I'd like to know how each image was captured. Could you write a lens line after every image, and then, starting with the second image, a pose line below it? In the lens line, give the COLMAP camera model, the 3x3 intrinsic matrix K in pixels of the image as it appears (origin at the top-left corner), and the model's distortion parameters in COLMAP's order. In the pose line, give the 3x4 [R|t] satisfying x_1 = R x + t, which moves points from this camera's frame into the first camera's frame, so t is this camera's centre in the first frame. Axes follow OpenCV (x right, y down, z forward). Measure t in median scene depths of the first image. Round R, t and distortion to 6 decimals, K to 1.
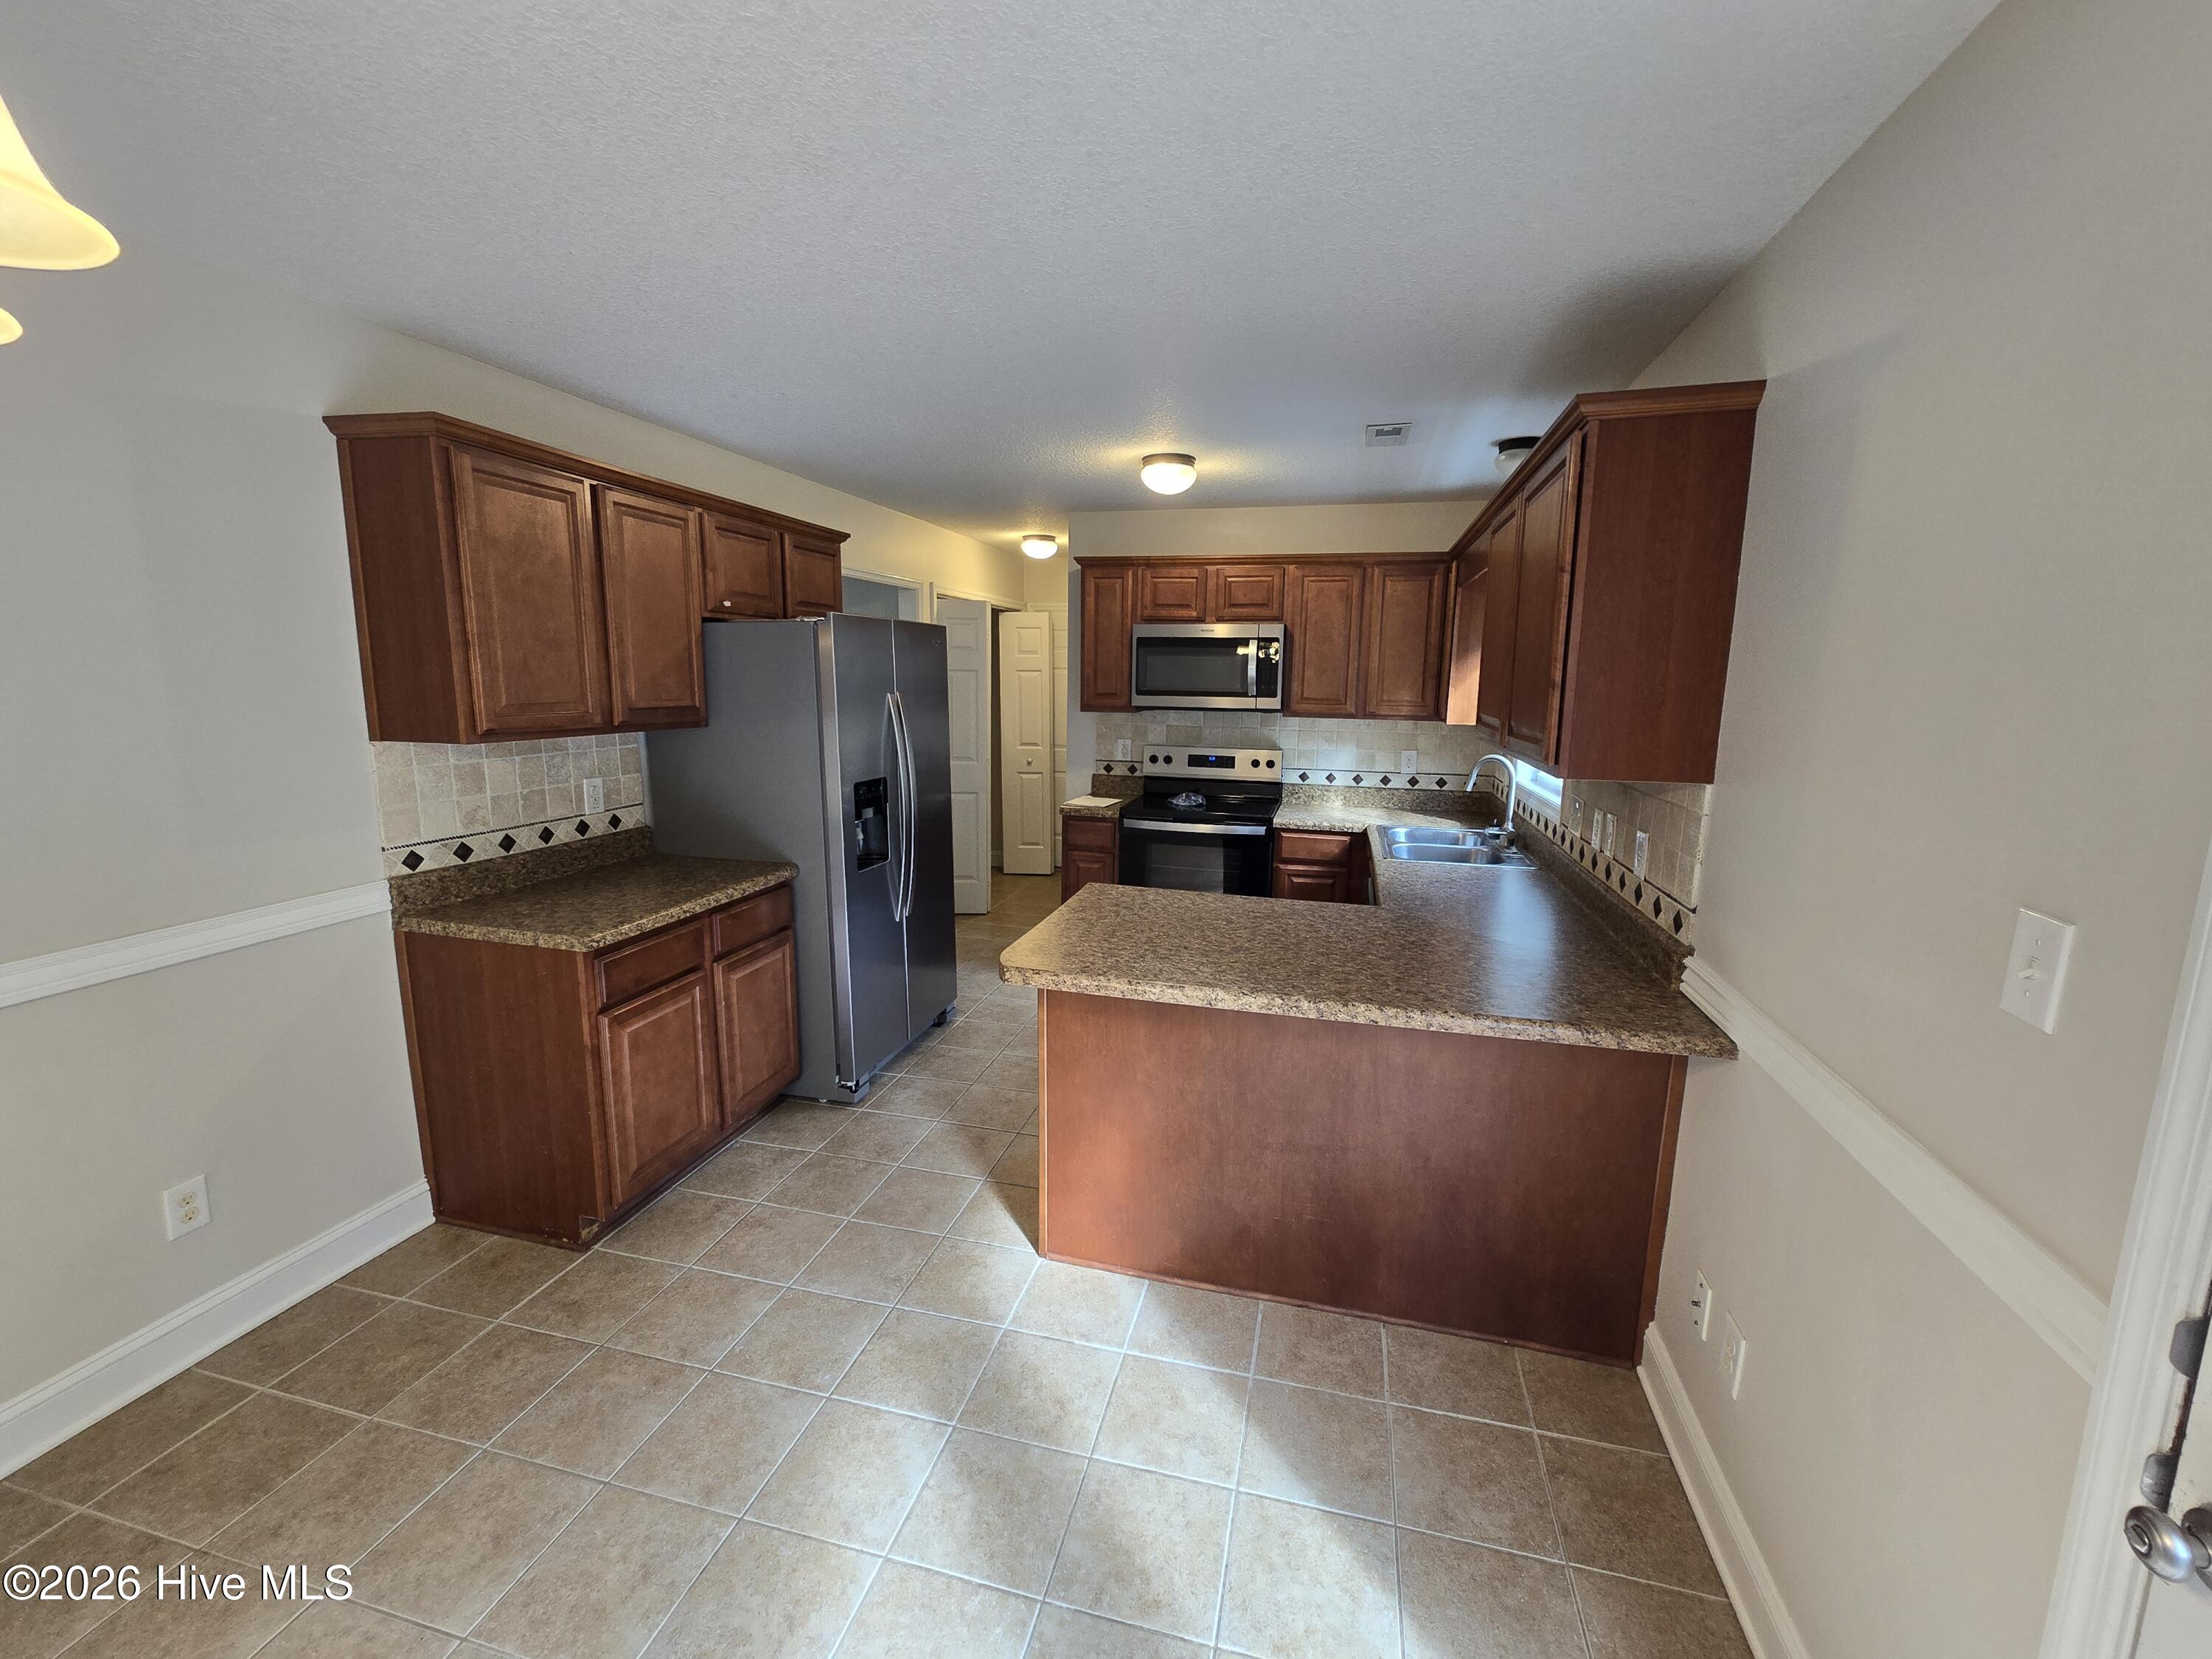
lens RADIAL K [[909.4, 0, 1115.8], [0, 909.4, 827.2], [0, 0, 1]] dist [0.003454, -0.001753]
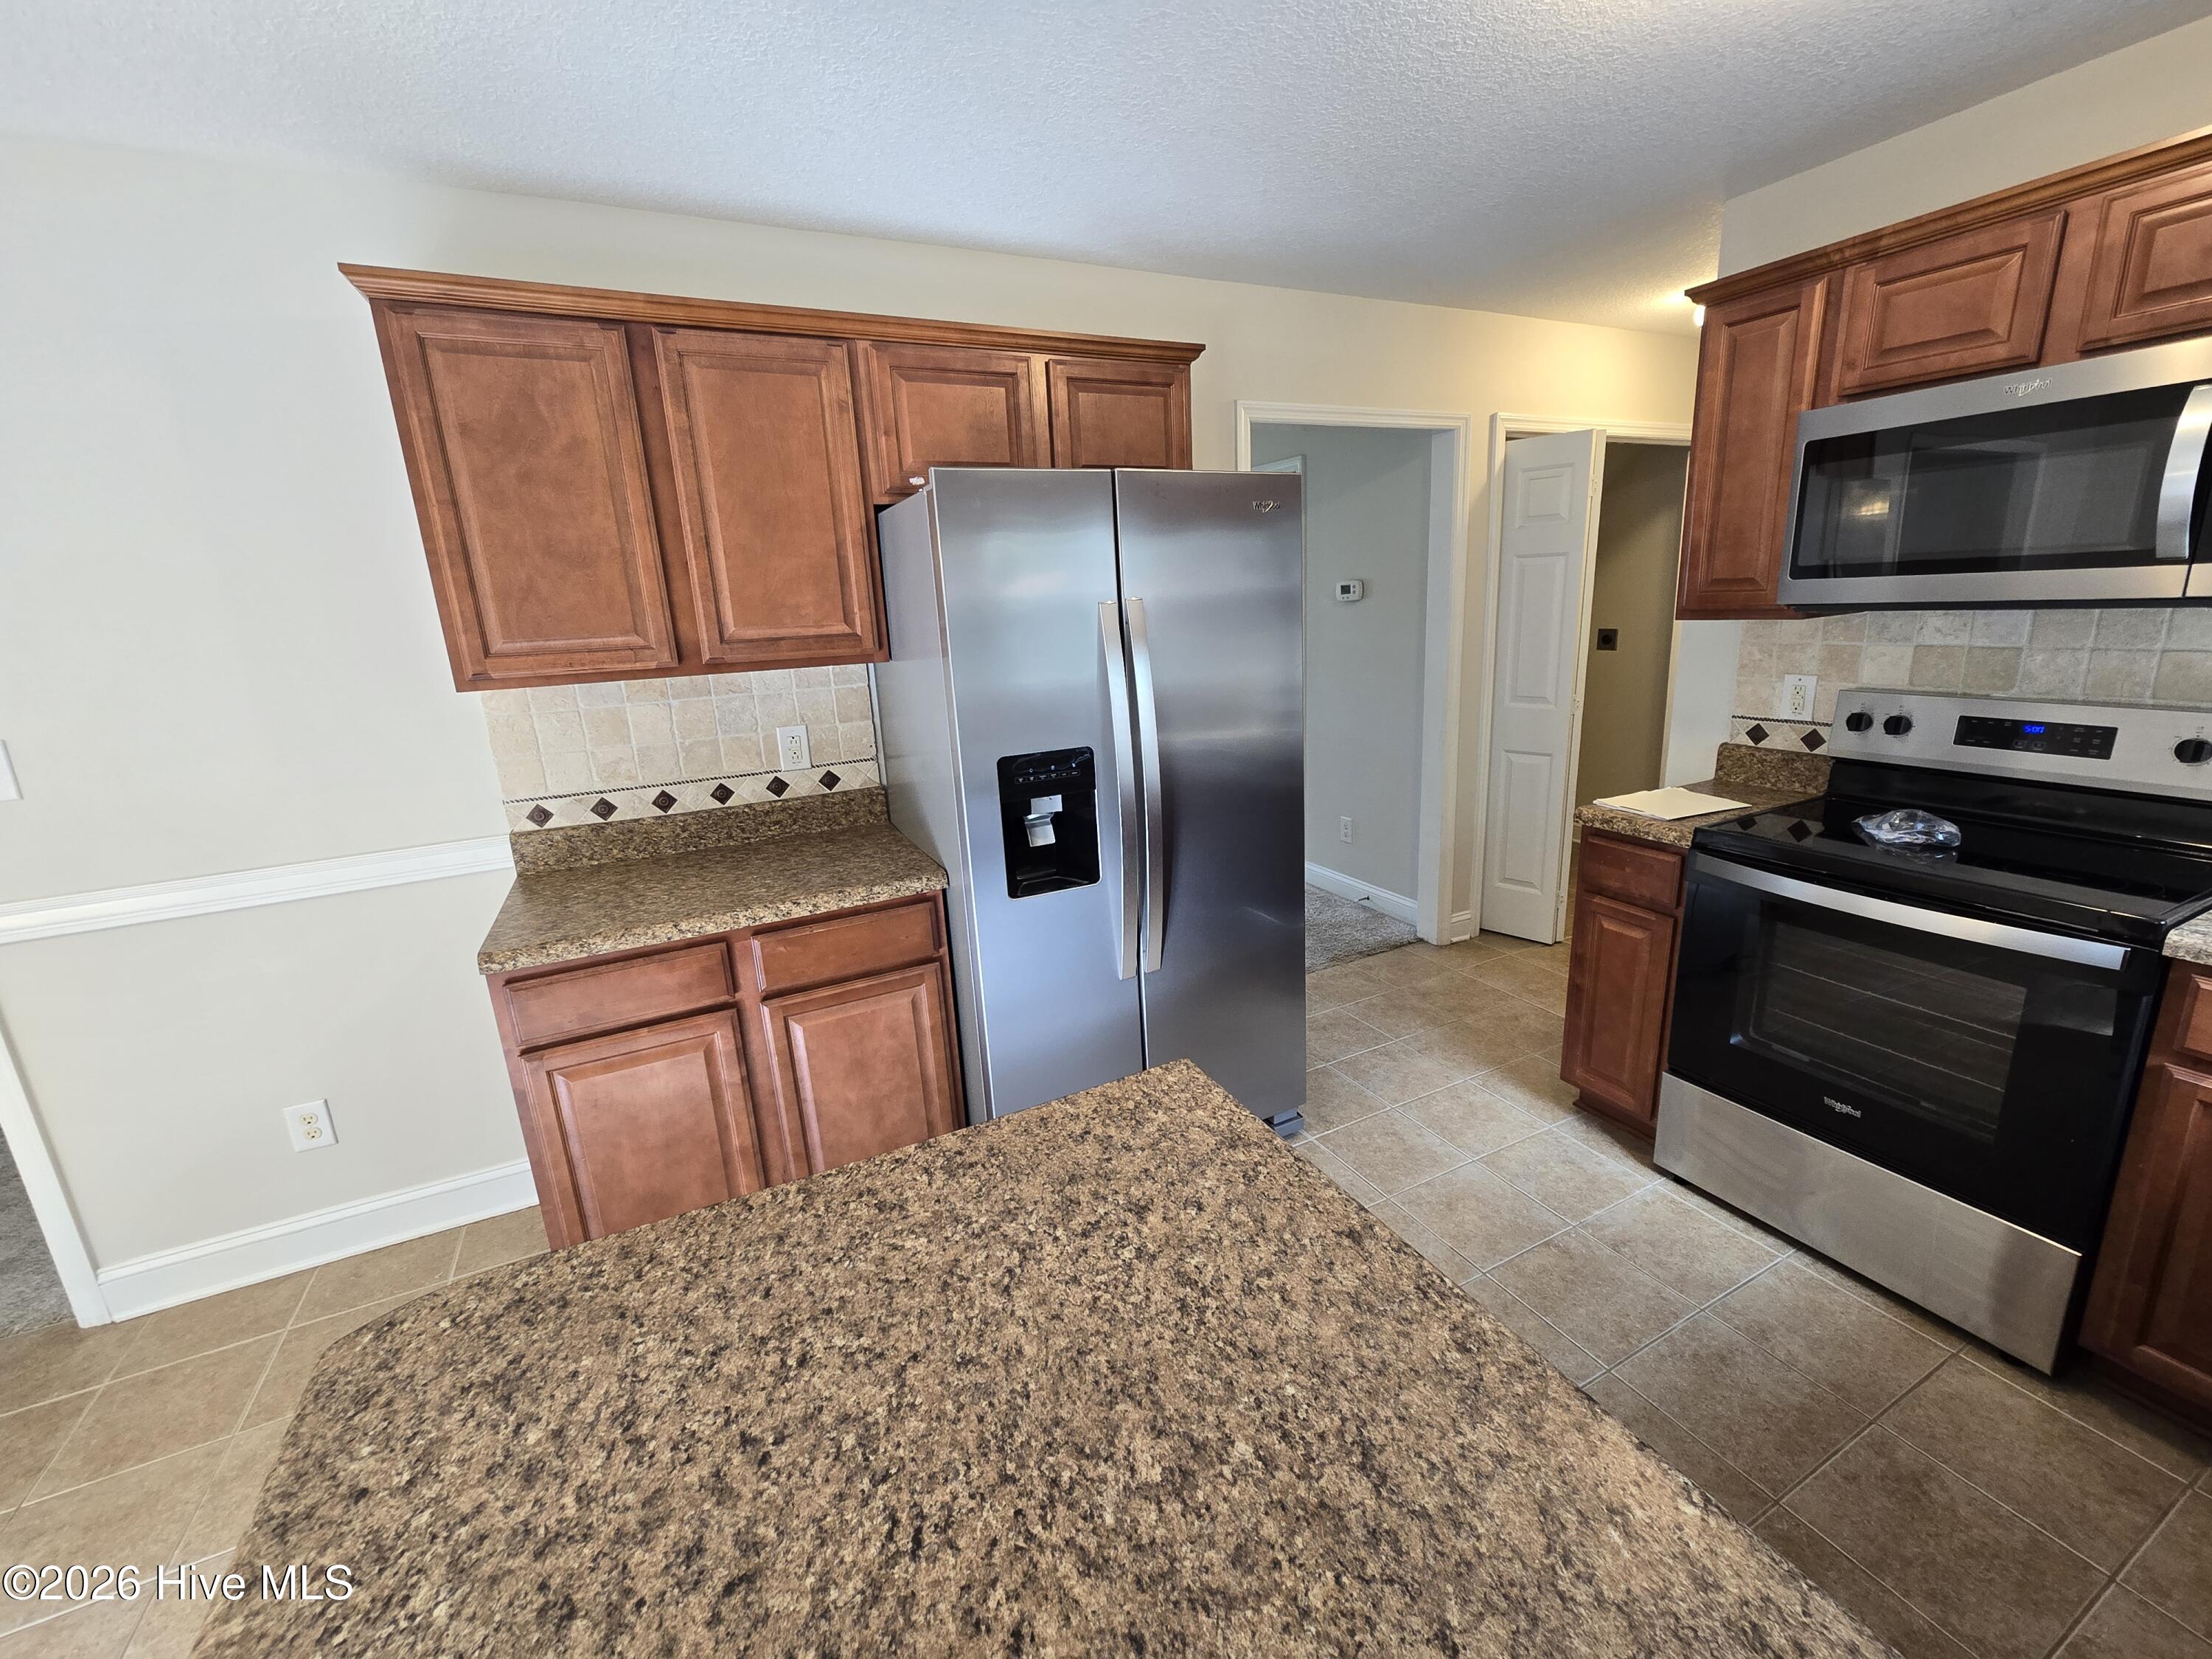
lens RADIAL K [[909.4, 0, 1108.0], [0, 909.4, 828.0], [0, 0, 1]] dist [0.003454, -0.001753]
pose [[0.654298, 0.141226, -0.742933, 0.227323], [-0.070032, 0.989502, 0.126420, -0.087325], [0.752987, -0.030687, 0.657319, 0.682988]]
